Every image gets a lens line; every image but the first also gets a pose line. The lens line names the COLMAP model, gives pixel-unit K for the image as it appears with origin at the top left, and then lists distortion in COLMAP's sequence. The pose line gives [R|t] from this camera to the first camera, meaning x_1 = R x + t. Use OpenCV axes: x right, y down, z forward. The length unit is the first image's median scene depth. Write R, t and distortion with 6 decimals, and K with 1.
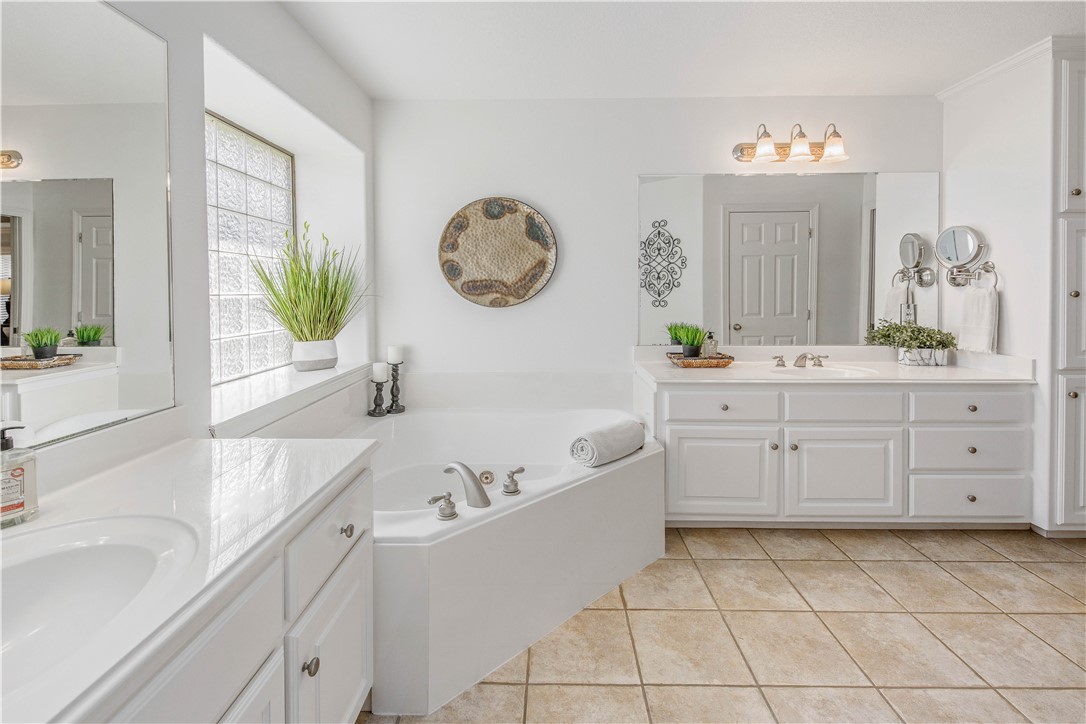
lens RADIAL K [[486.2, 0, 507.8], [0, 486.2, 300.7], [0, 0, 1]] dist [0.003927, -0.003568]
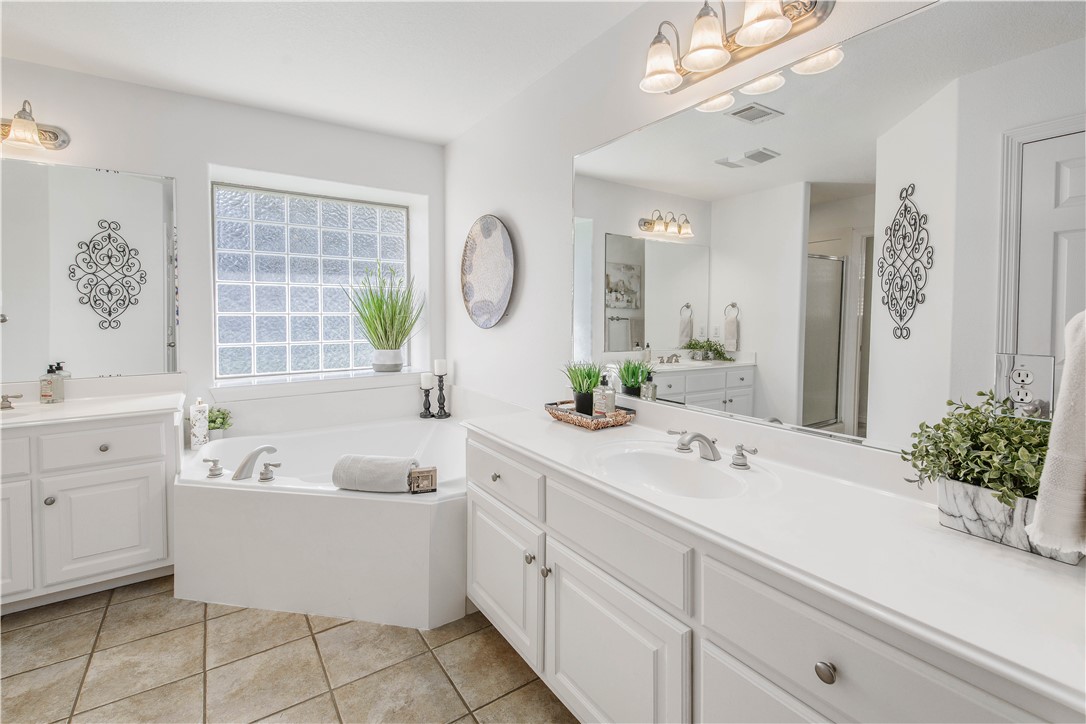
lens RADIAL K [[486.2, 0, 502.9], [0, 486.2, 321.8], [0, 0, 1]] dist [0.003927, -0.003568]
pose [[0.588183, 0.018814, -0.808509, 0.783825], [-0.012749, 0.999821, 0.013991, -0.014062], [0.808627, 0.002079, 0.588318, 0.452428]]
